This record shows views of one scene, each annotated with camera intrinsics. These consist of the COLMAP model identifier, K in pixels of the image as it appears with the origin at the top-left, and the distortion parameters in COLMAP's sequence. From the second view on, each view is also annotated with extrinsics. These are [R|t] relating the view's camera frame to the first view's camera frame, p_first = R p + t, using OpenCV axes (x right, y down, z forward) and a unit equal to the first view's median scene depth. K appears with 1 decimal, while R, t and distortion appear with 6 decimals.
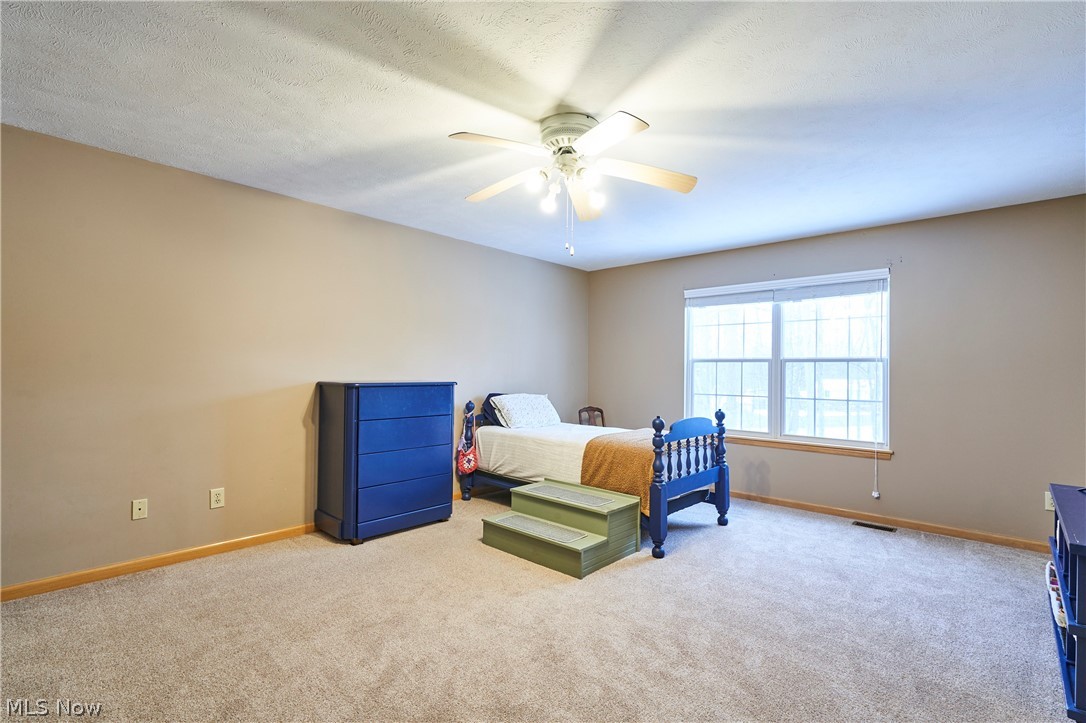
lens RADIAL K [[505.1, 0, 544.1], [0, 505.1, 365.7], [0, 0, 1]] dist [-0.000899, 0.000087]
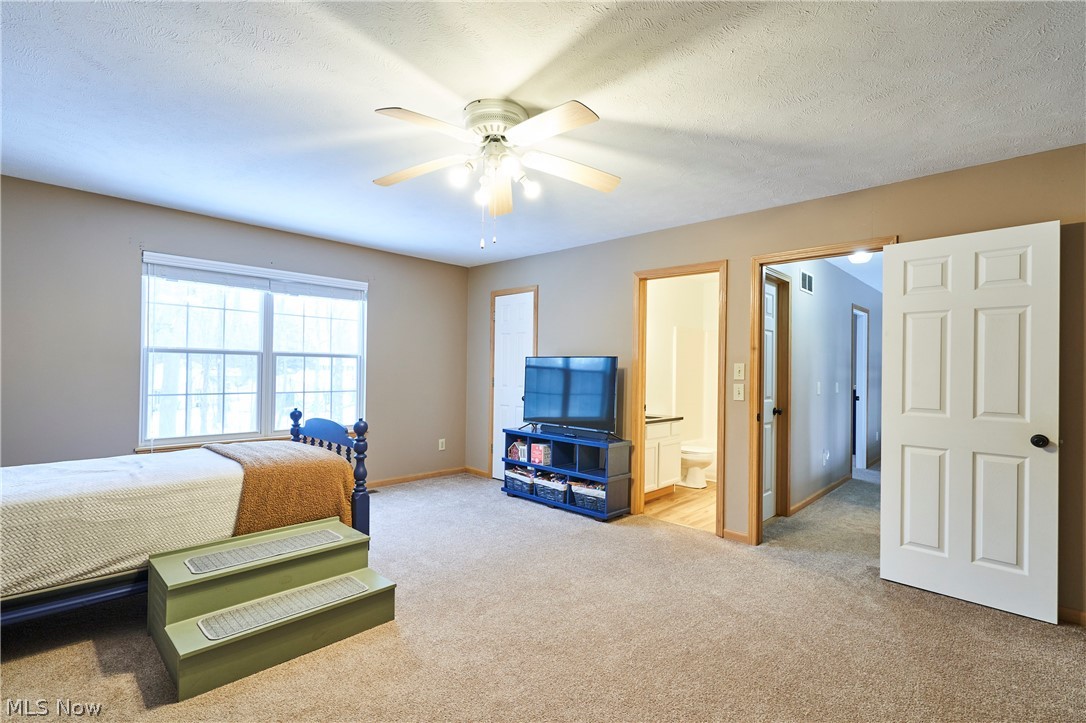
lens RADIAL K [[505.1, 0, 544.1], [0, 505.1, 365.7], [0, 0, 1]] dist [-0.000899, 0.000087]
pose [[0.010120, -0.001259, 0.999948, -0.492070], [-0.025432, 0.999675, 0.001516, -0.002711], [-0.999625, -0.025446, 0.010085, 0.487387]]
